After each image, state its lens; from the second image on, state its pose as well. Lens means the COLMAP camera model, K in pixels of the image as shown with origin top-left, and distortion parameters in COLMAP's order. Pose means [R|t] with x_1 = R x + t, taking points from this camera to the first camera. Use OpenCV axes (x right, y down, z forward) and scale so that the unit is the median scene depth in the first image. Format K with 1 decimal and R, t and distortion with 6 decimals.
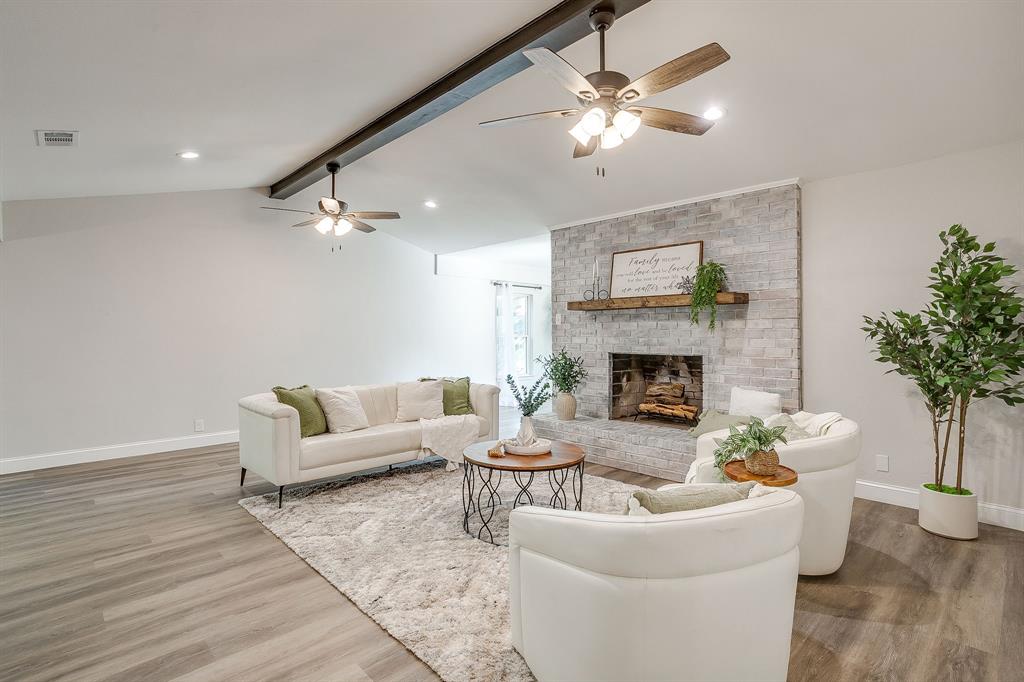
lens RADIAL K [[496.0, 0, 510.8], [0, 496.0, 338.9], [0, 0, 1]] dist [-0.022956, 0.001344]
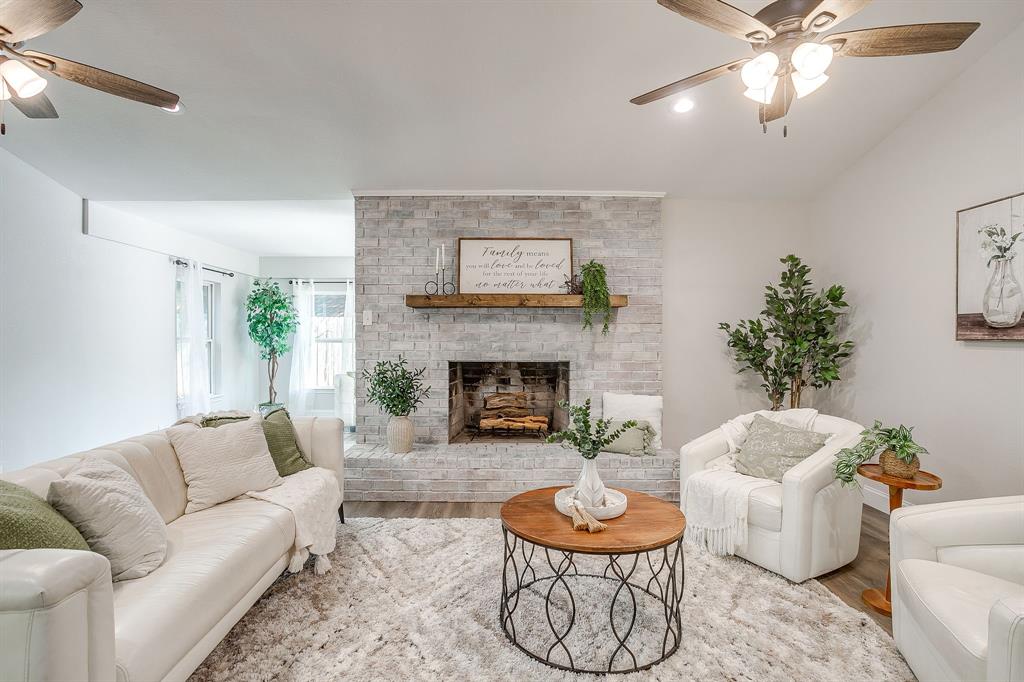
lens RADIAL K [[496.0, 0, 512.6], [0, 496.0, 343.5], [0, 0, 1]] dist [-0.022956, 0.001344]
pose [[0.699460, -0.001107, 0.714671, -0.325180], [0.003434, 0.999992, -0.001813, 0.001502], [-0.714663, 0.003722, 0.699459, 0.381149]]
